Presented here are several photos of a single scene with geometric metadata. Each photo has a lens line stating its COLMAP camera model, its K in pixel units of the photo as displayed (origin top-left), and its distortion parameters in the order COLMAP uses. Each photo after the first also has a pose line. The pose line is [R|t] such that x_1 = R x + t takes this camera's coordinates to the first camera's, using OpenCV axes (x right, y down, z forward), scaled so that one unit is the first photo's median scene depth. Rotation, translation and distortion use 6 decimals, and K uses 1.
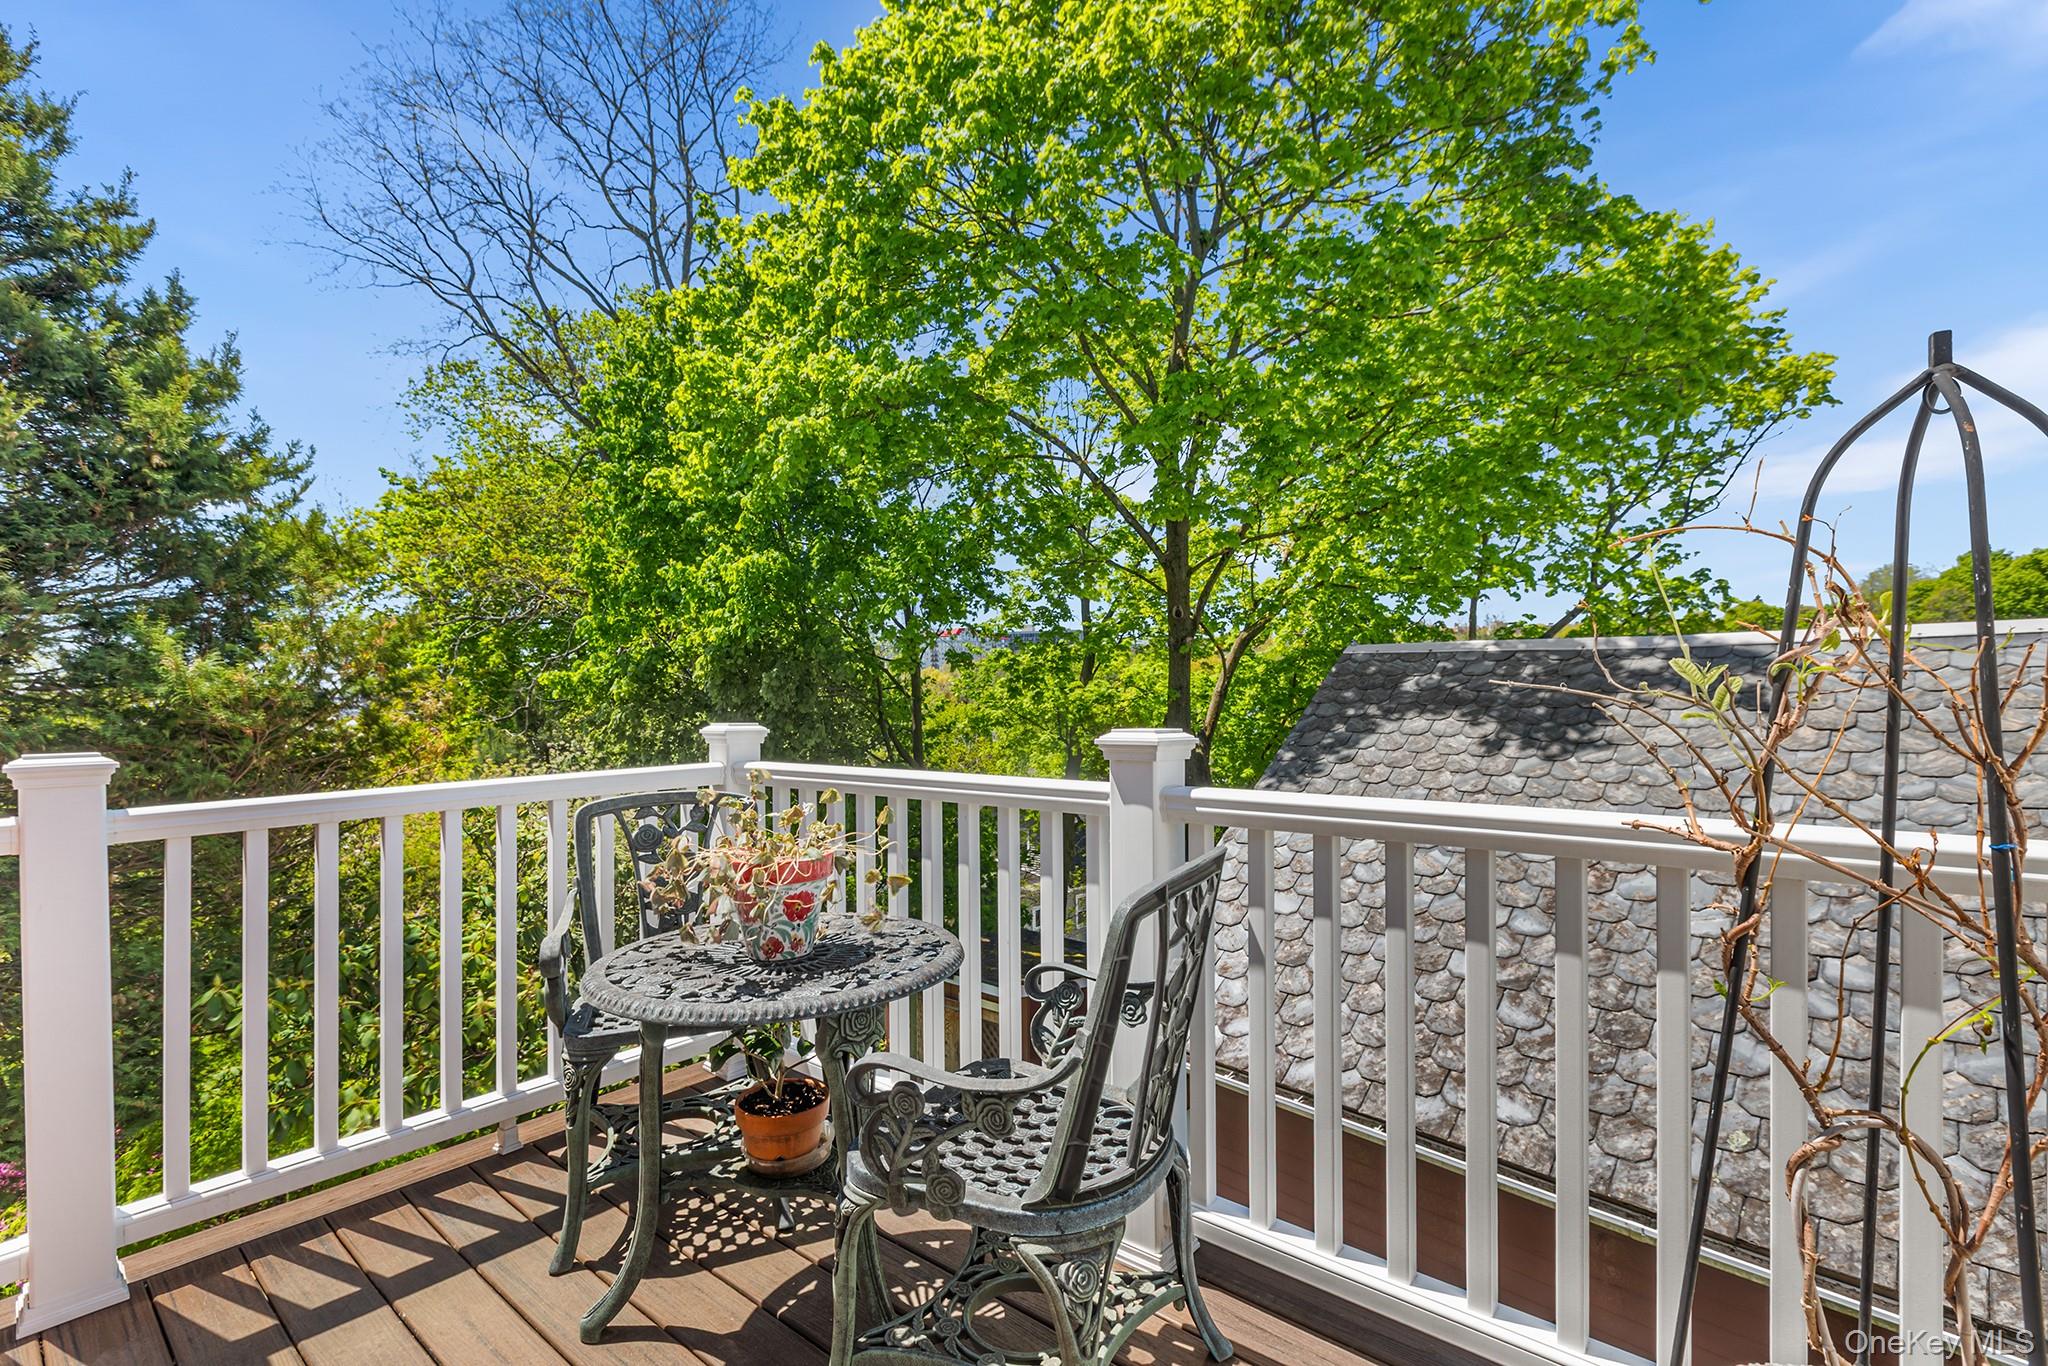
lens RADIAL K [[928.7, 0, 1016.0], [0, 928.7, 706.1], [0, 0, 1]] dist [0.001838, 0.000175]
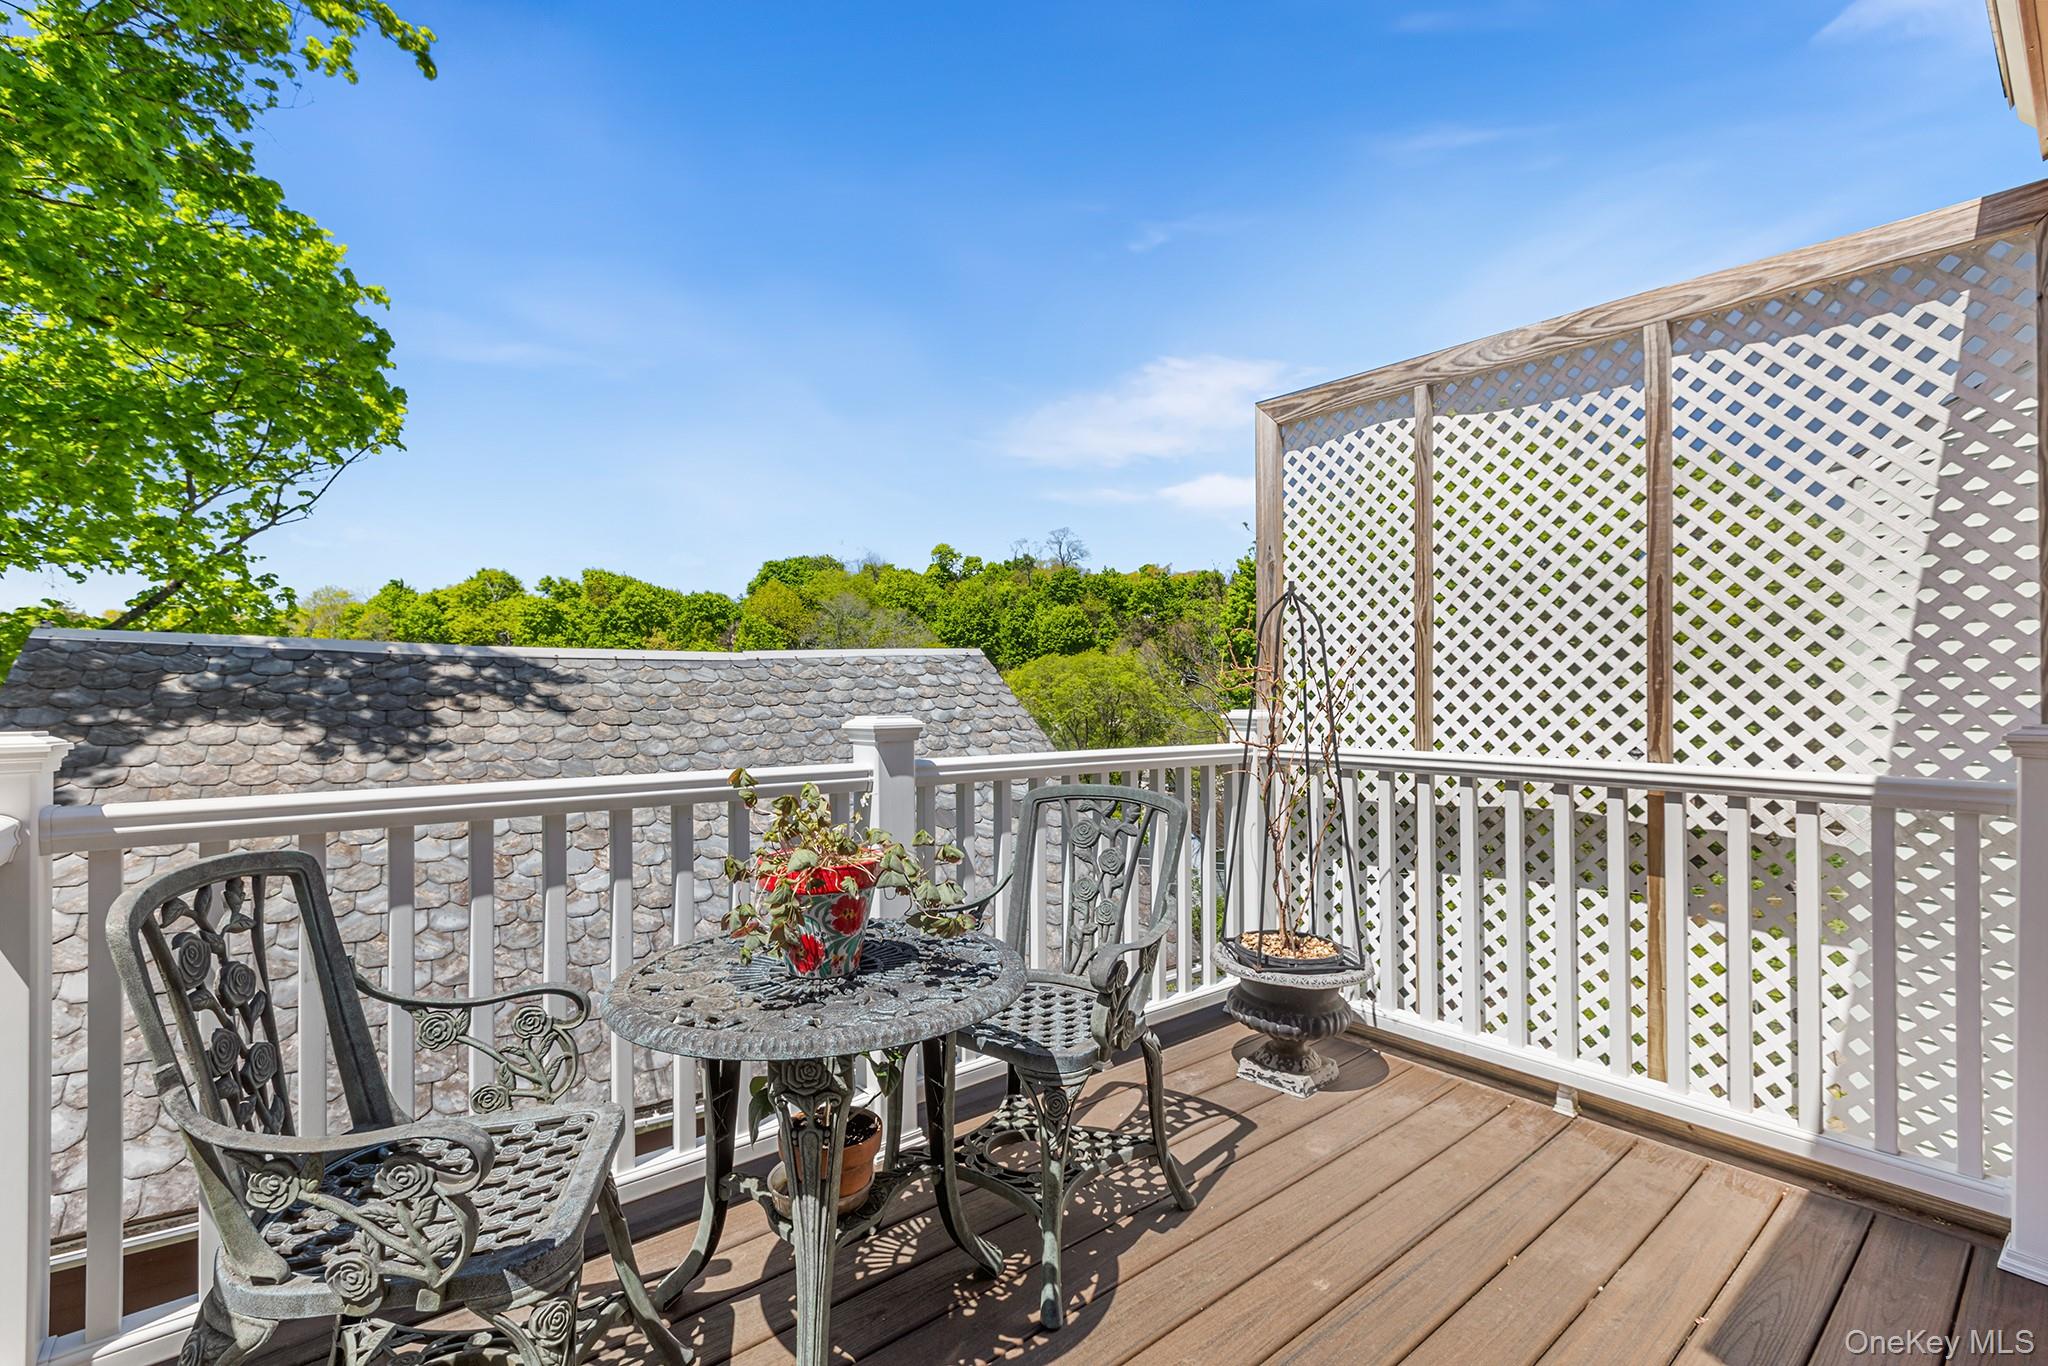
lens RADIAL K [[931.8, 0, 998.4], [0, 931.8, 696.2], [0, 0, 1]] dist [0.001559, 0.000038]
pose [[0.180619, 0.009364, 0.983509, -0.257189], [0.010009, 0.999885, -0.011358, 0.003397], [-0.983502, 0.011895, 0.180505, 0.154110]]
